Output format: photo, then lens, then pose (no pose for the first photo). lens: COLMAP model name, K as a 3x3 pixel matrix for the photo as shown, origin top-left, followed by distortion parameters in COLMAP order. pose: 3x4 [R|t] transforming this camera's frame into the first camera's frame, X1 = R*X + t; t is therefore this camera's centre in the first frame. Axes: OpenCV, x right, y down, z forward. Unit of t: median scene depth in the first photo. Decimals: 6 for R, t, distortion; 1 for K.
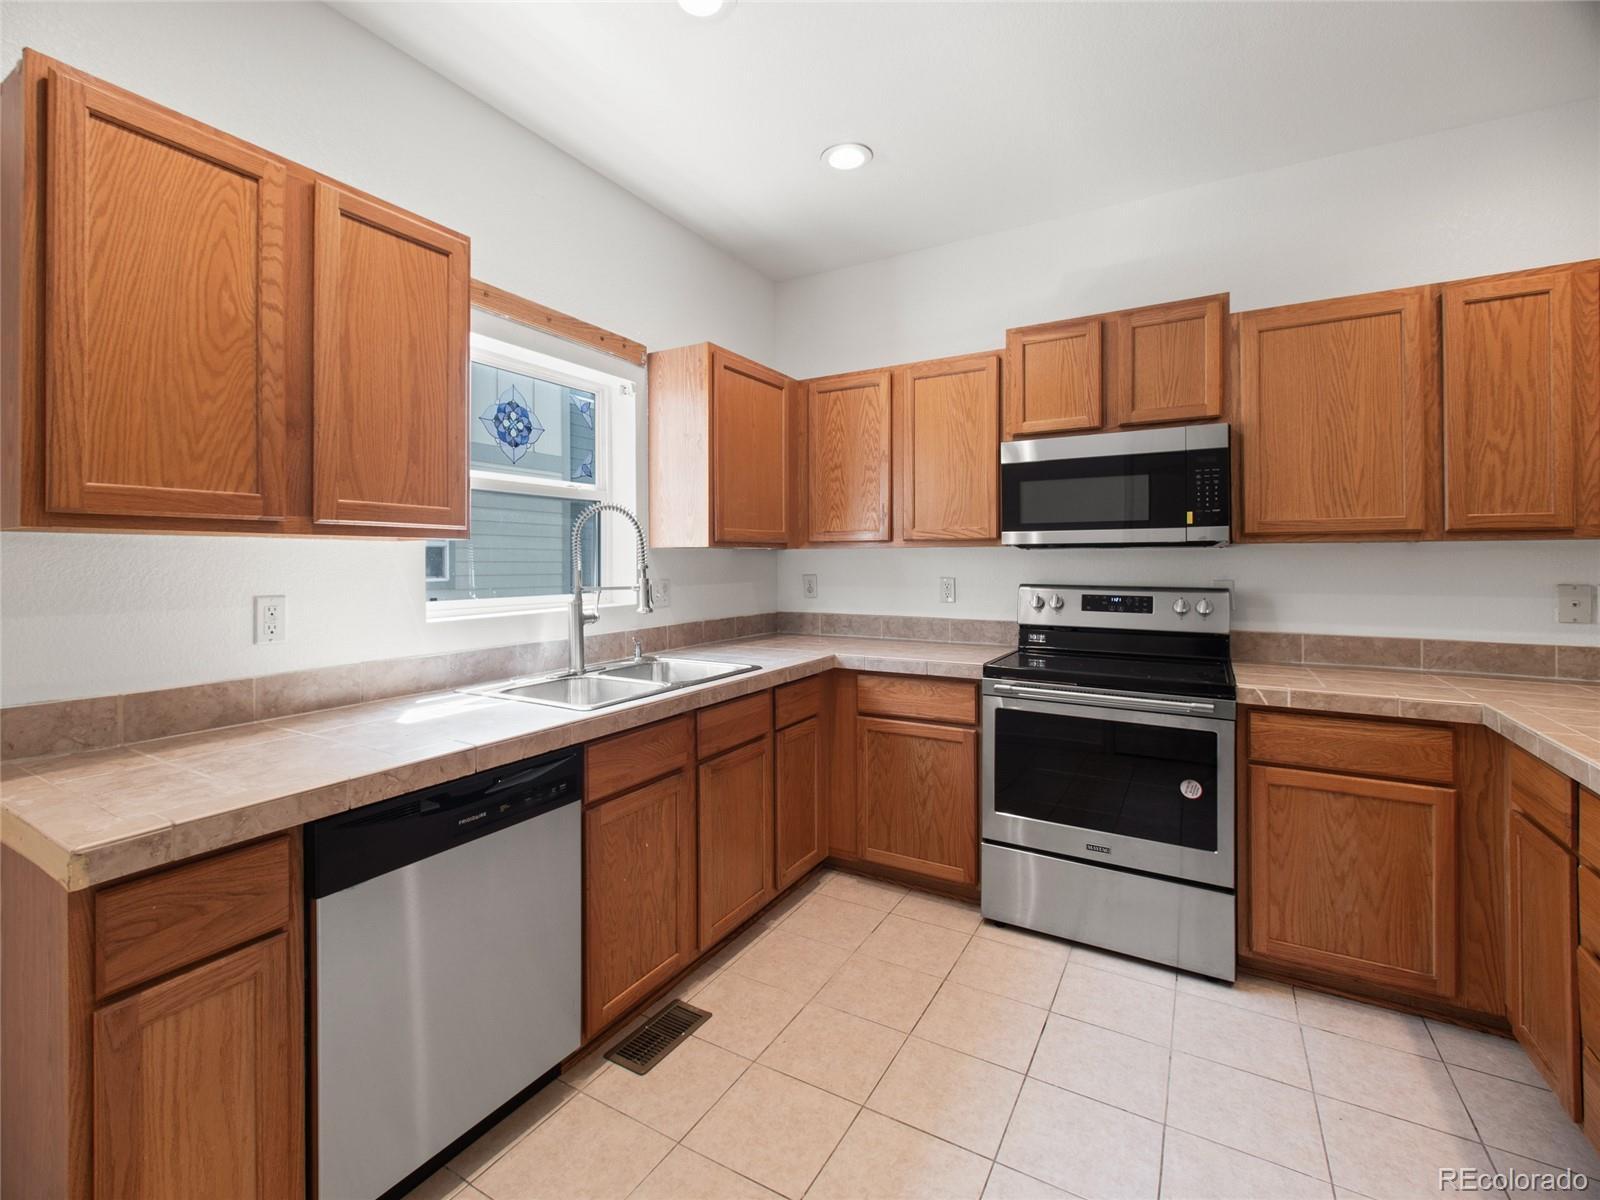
lens RADIAL K [[722.7, 0, 769.3], [0, 722.7, 562.5], [0, 0, 1]] dist [-0.000956, -0.007372]
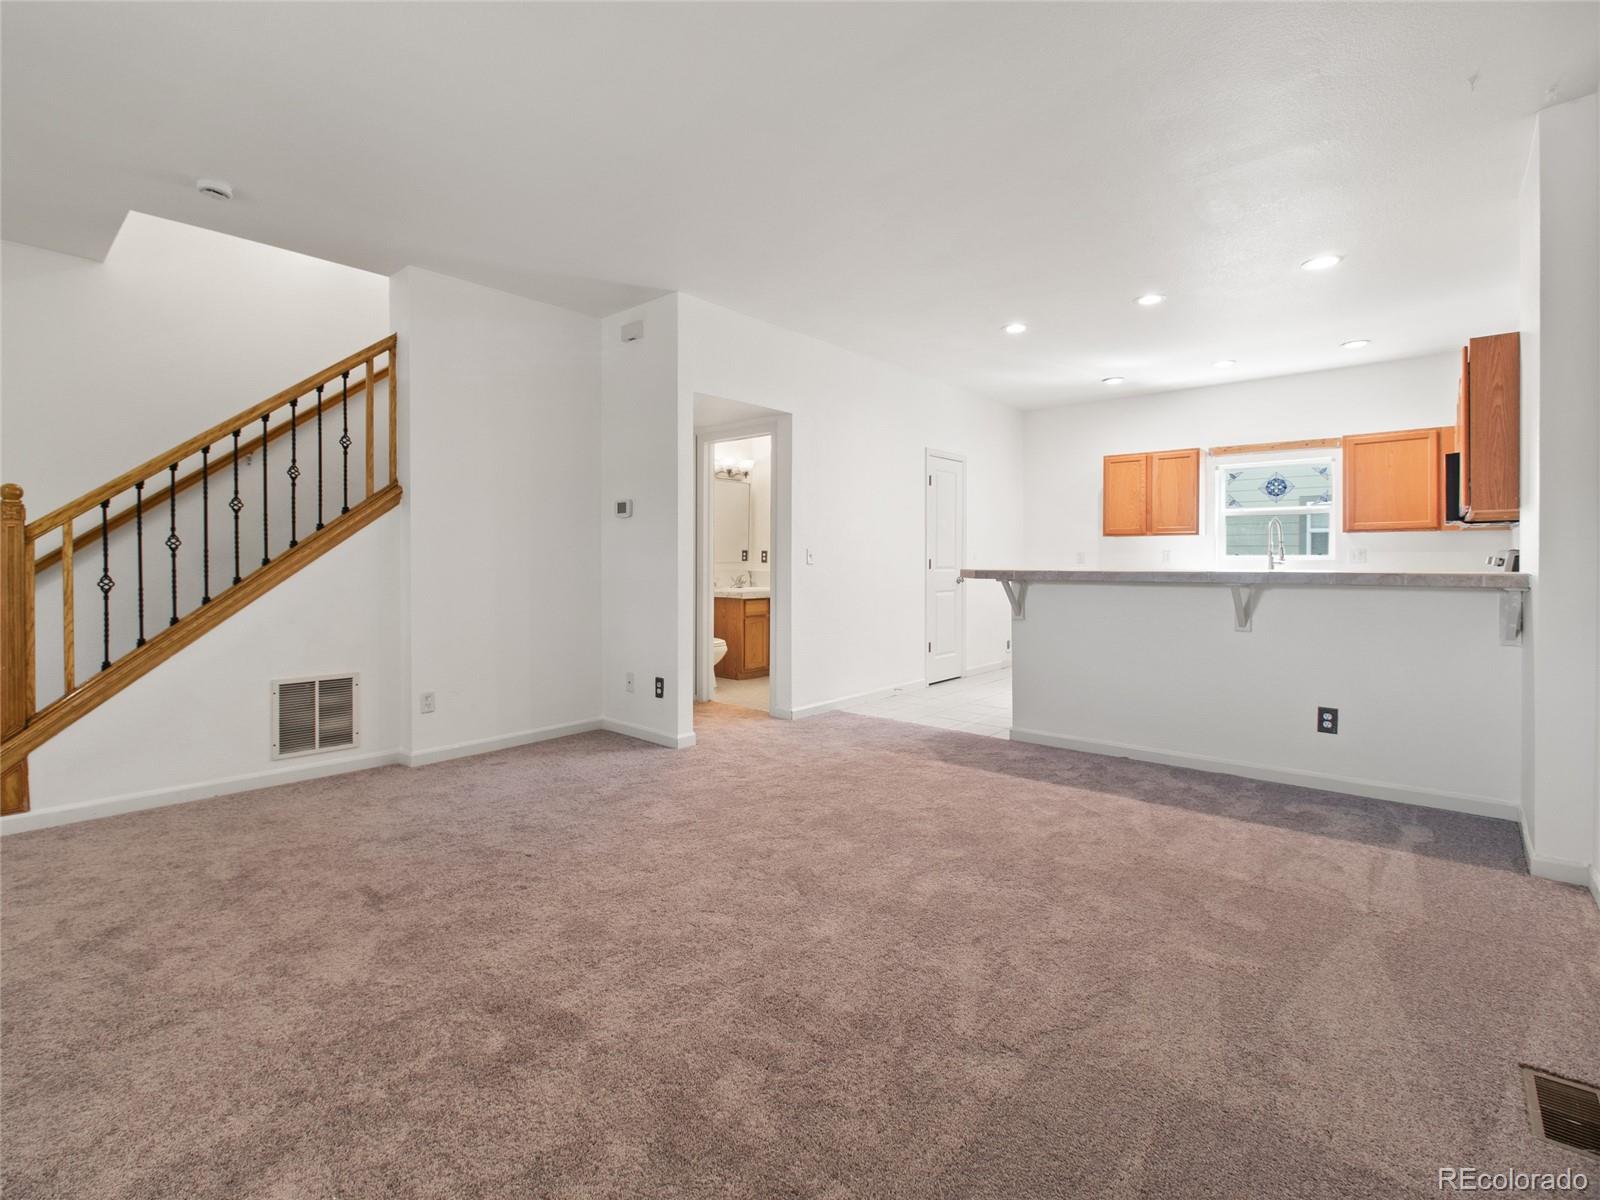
lens RADIAL K [[755.2, 0, 776.5], [0, 755.2, 580.5], [0, 0, 1]] dist [-0.003186, -0.000942]
pose [[-0.186664, 0.030154, -0.981961, 2.727964], [-0.000466, 0.999526, 0.030782, 0.059614], [0.982424, 0.006203, -0.186562, -0.244142]]
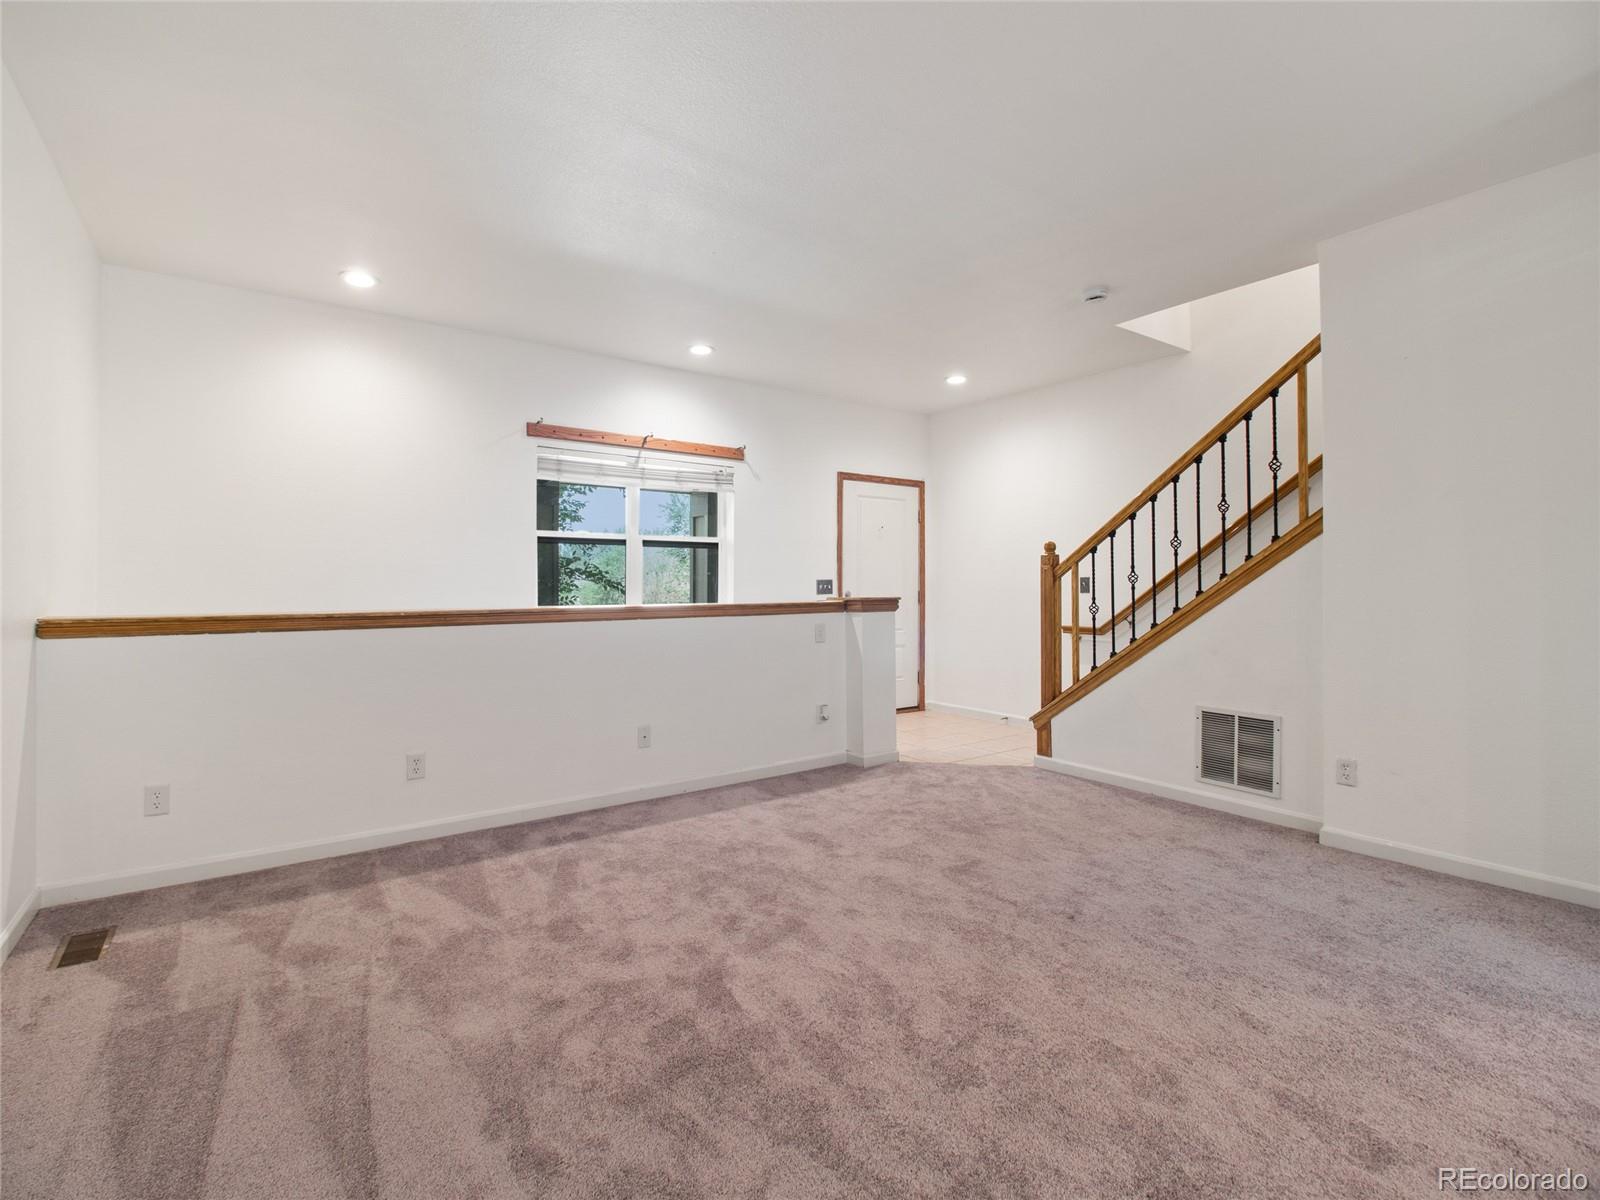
lens RADIAL K [[755.2, 0, 776.5], [0, 755.2, 580.5], [0, 0, 1]] dist [-0.003186, -0.000942]
pose [[-0.911321, 0.004201, 0.411674, 1.616147], [0.001586, 0.999976, -0.006692, 0.049880], [-0.411693, -0.005446, -0.911307, 0.308931]]
